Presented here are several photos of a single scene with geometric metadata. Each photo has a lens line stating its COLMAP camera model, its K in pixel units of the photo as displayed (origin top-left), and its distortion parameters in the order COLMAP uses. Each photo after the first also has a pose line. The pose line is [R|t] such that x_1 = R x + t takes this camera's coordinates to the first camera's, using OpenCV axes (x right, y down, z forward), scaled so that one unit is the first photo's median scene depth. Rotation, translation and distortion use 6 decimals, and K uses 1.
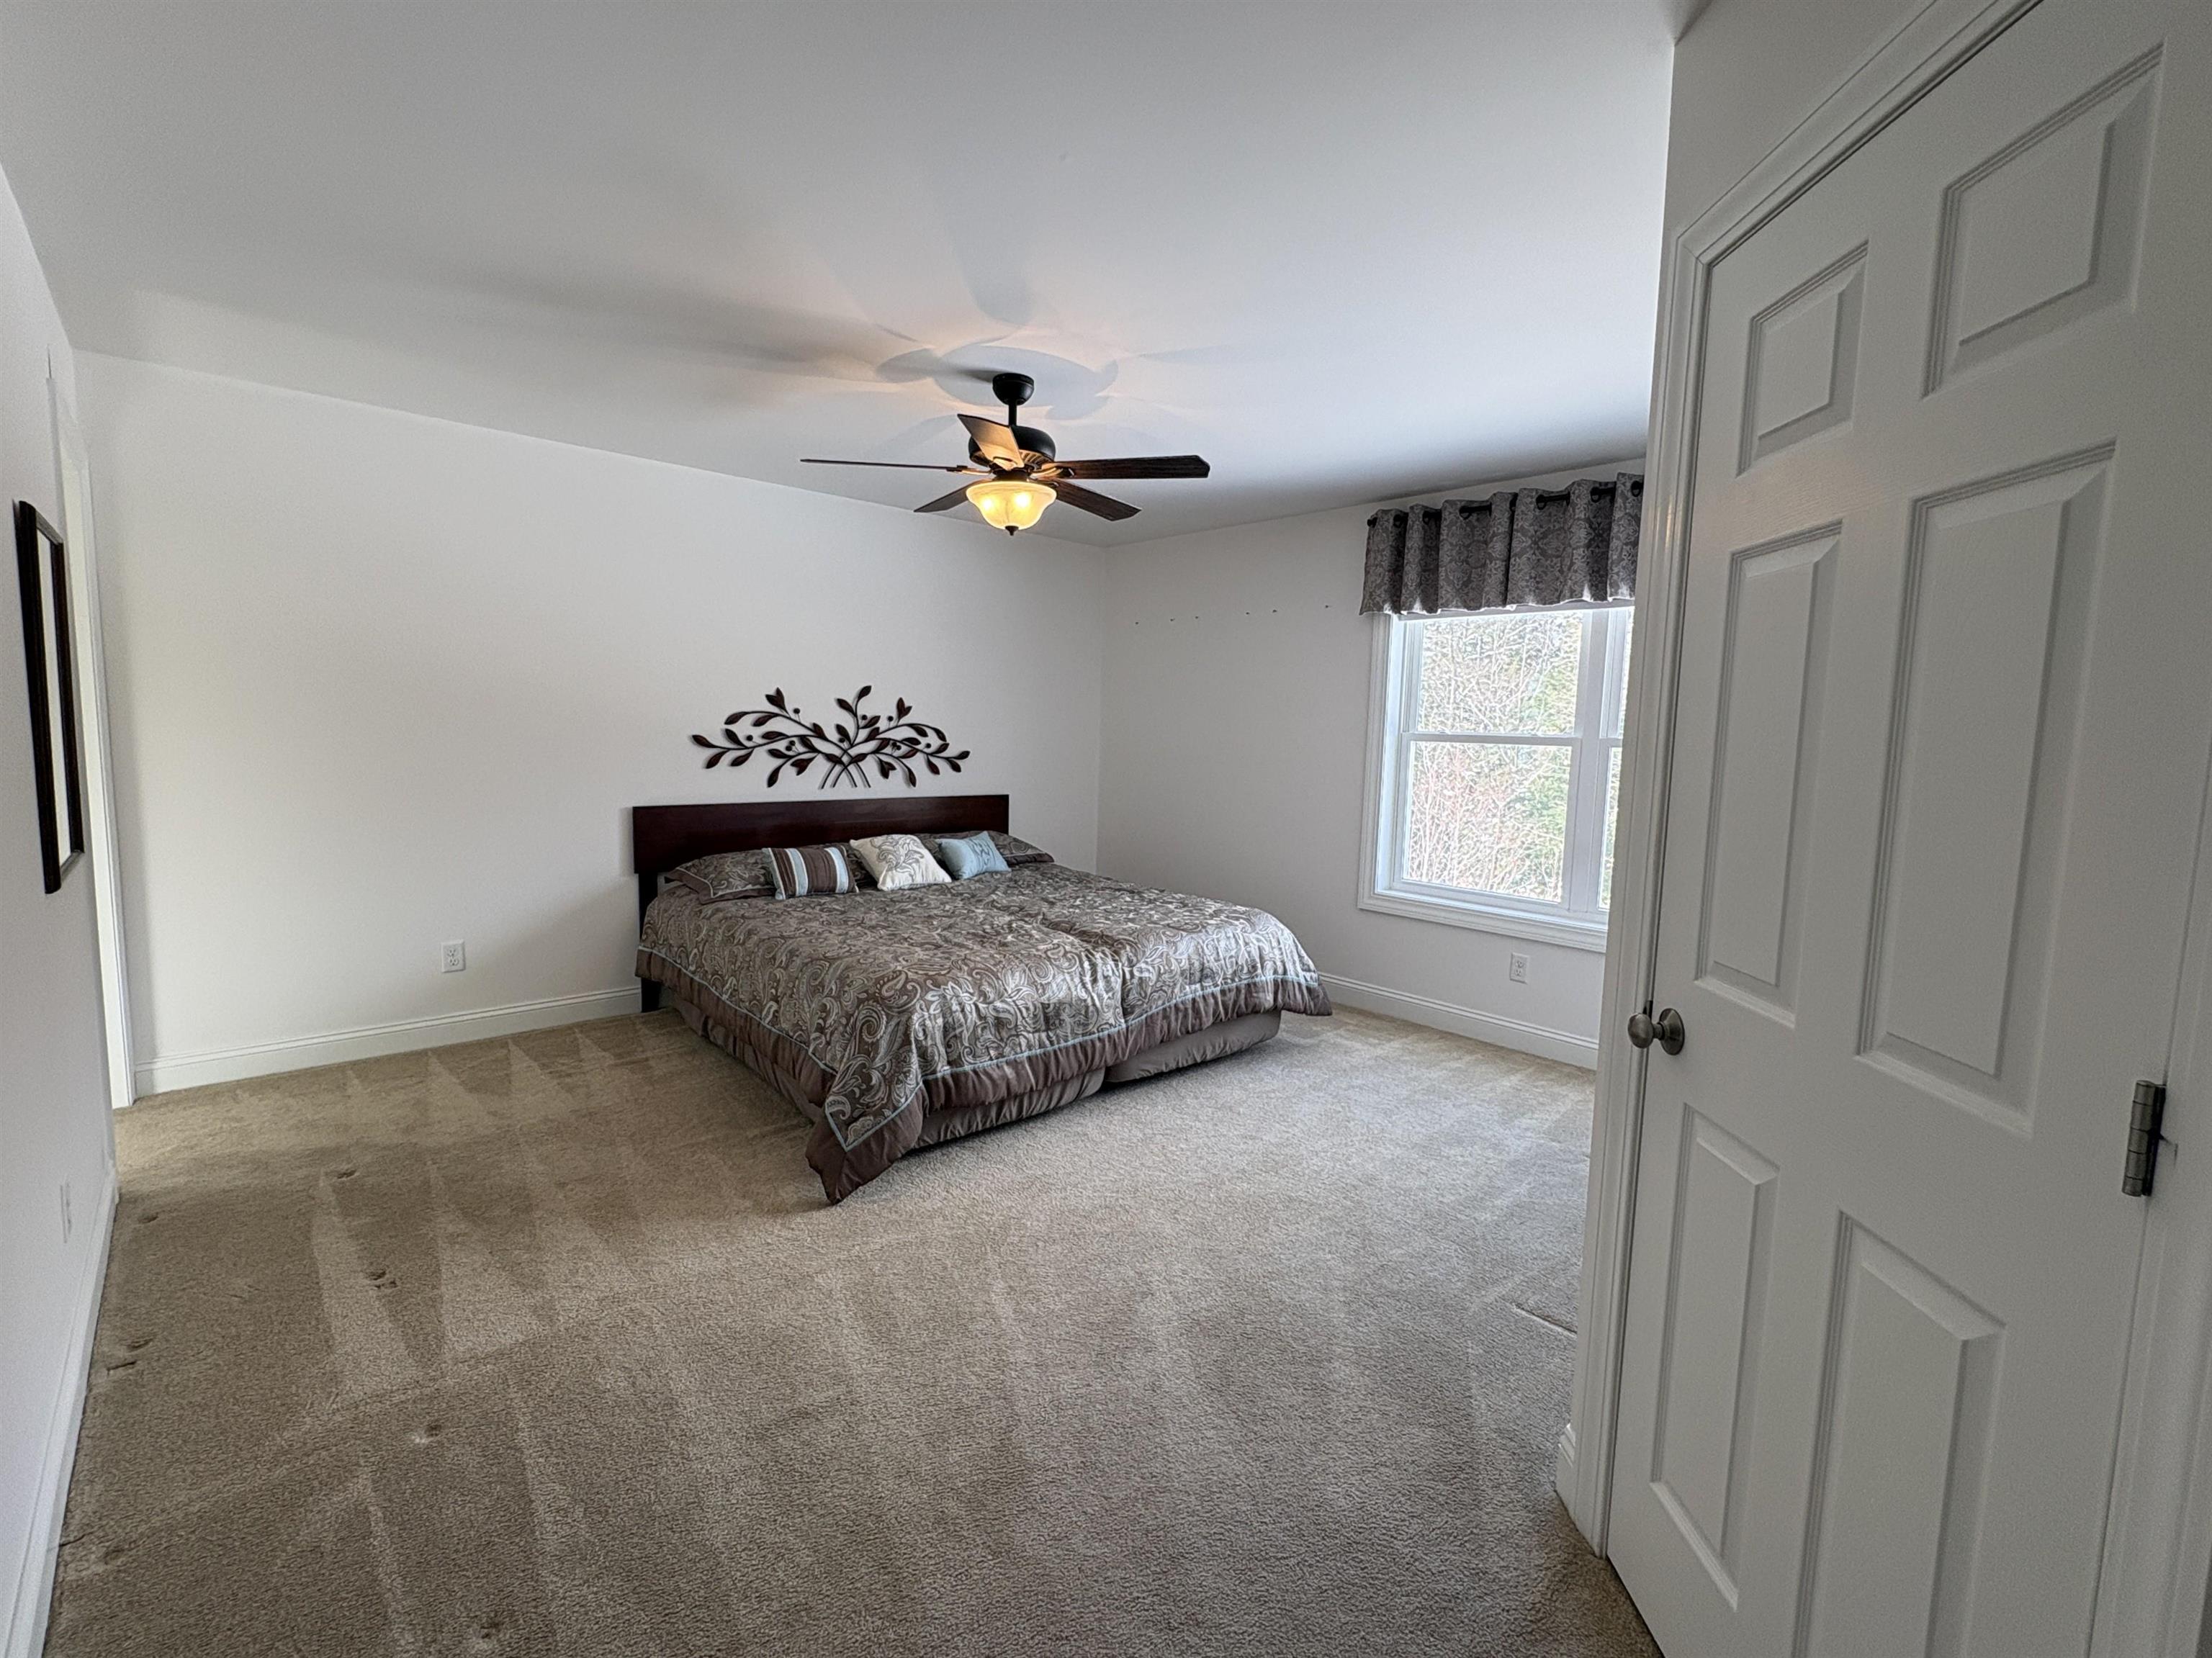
lens RADIAL K [[989.3, 0, 1106.0], [0, 989.3, 829.0], [0, 0, 1]] dist [-0.000455, 0.000284]
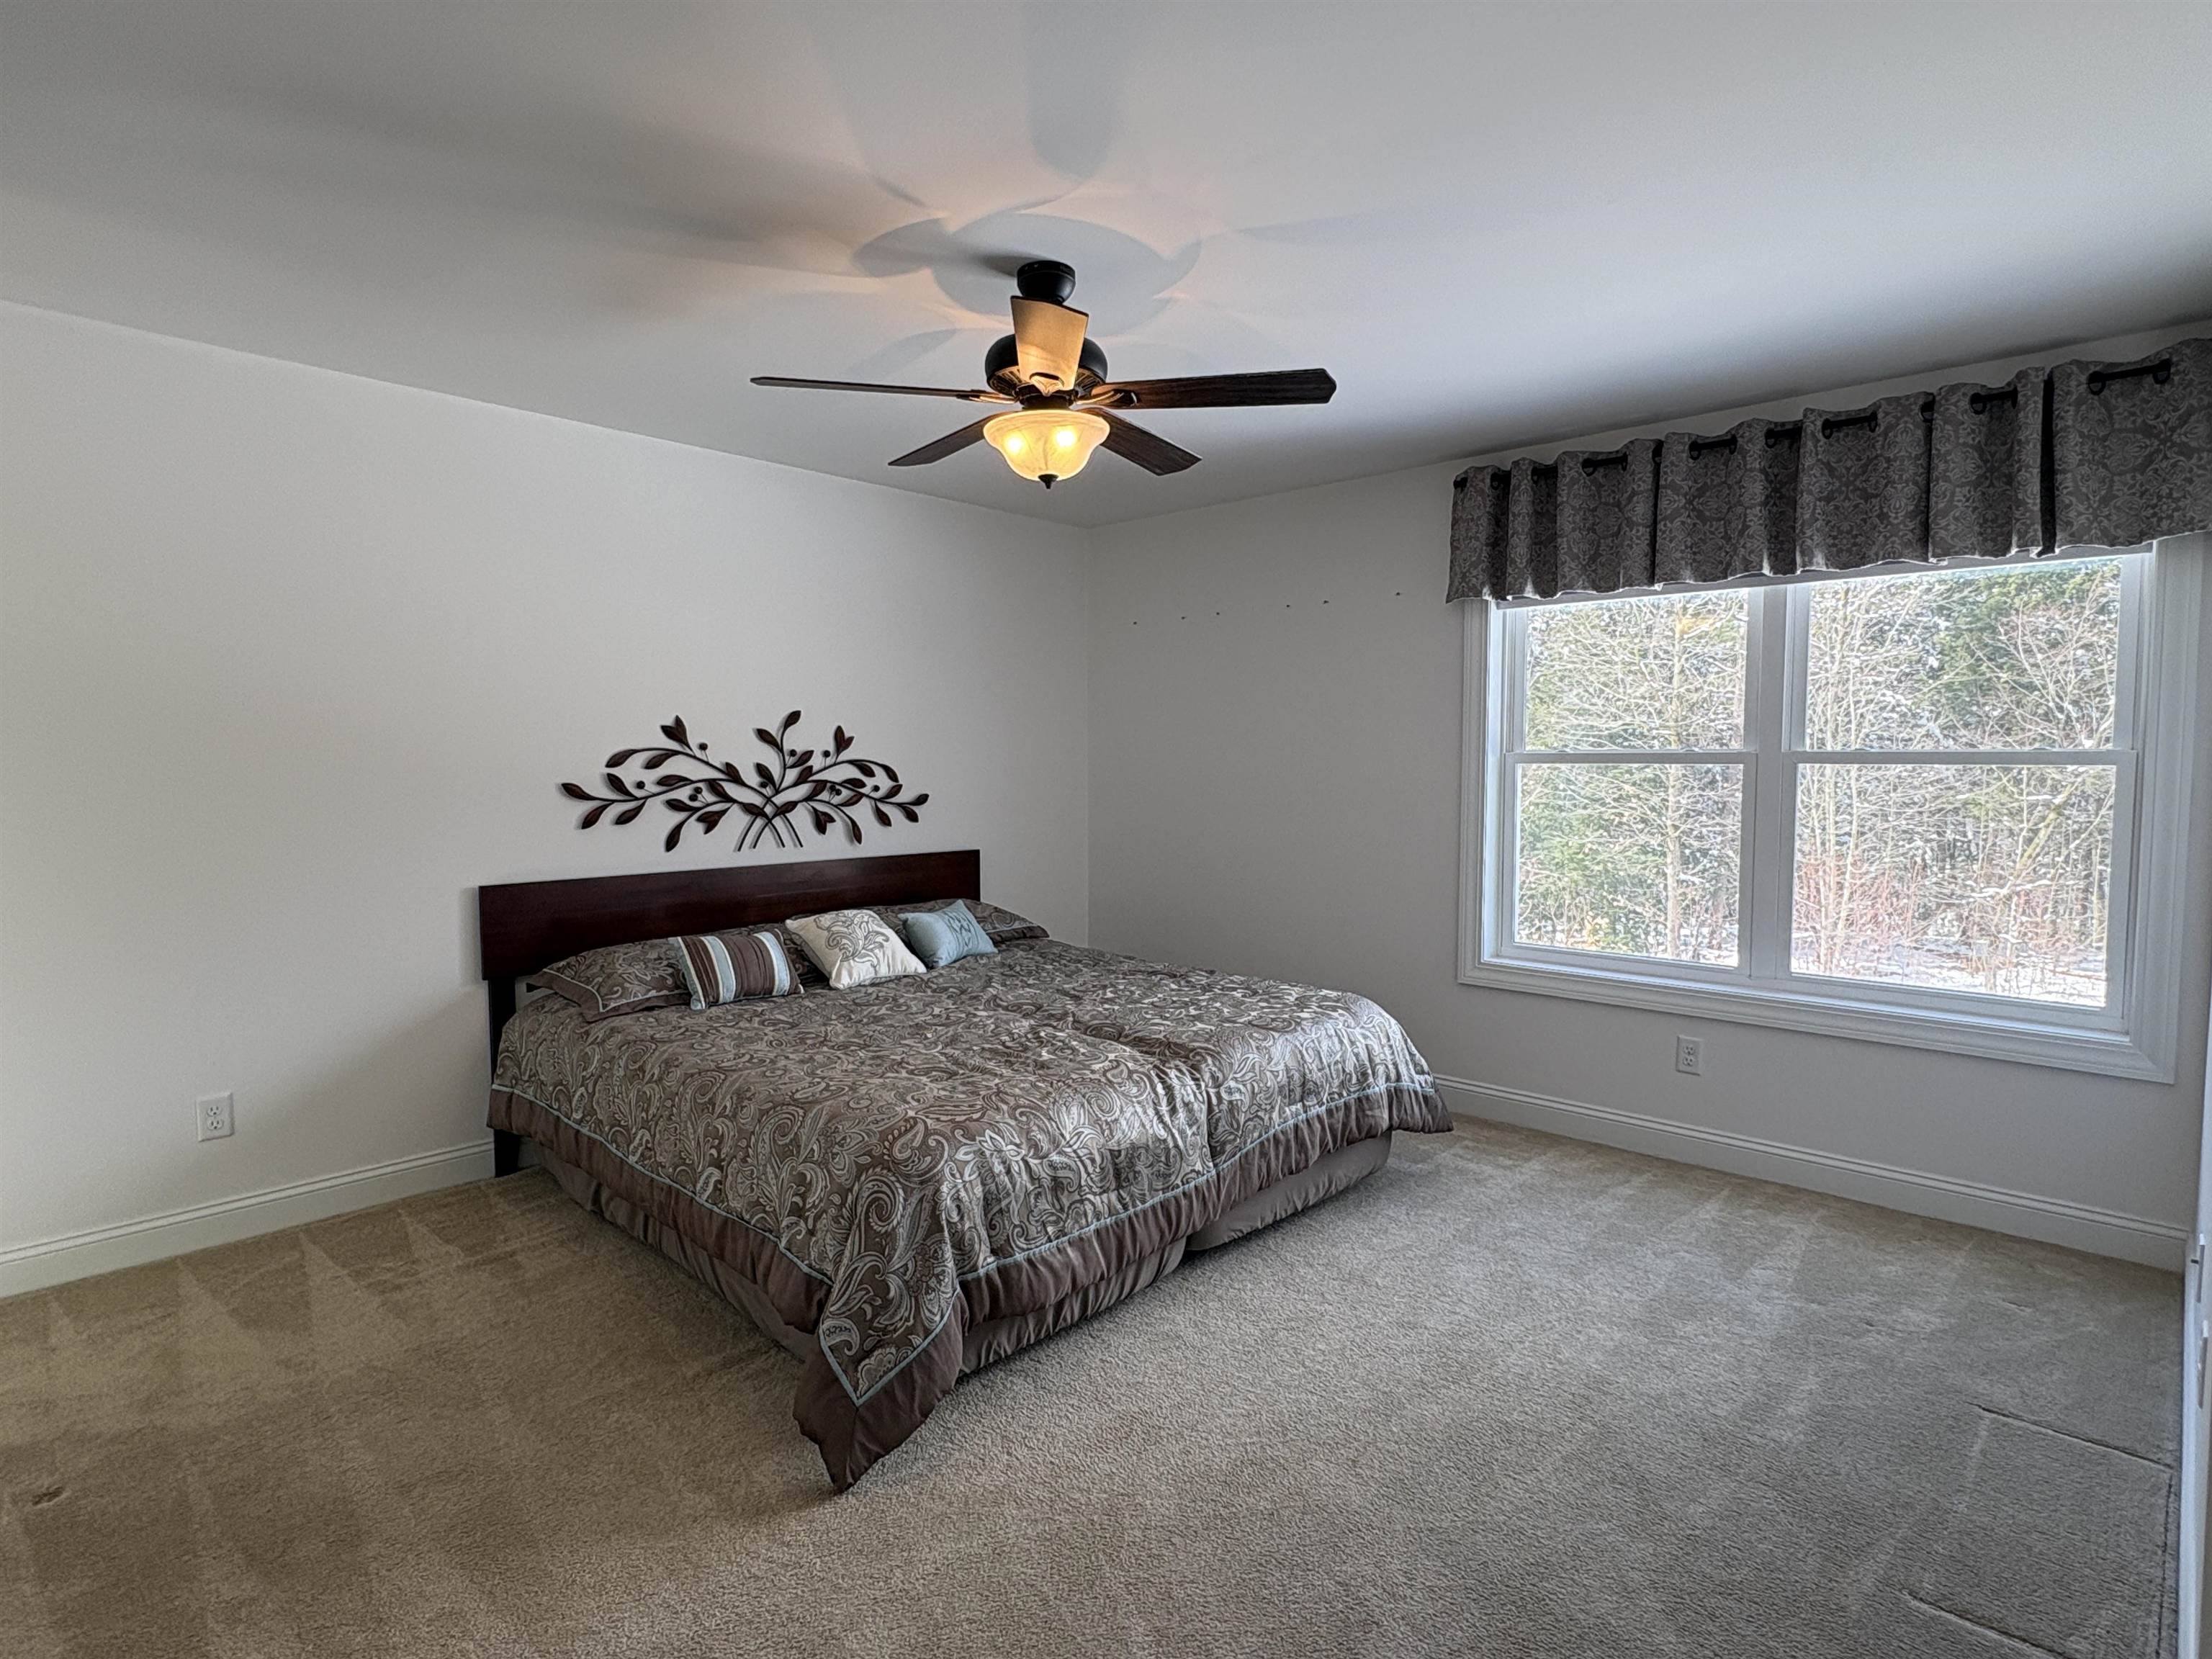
lens RADIAL K [[1163.6, 0, 1099.4], [0, 1163.6, 832.5], [0, 0, 1]] dist [0.002387, -0.002381]
pose [[0.996425, -0.033032, 0.077759, -0.112651], [0.036178, 0.998568, -0.039398, -0.013832], [-0.076346, 0.042071, 0.996193, 0.150747]]
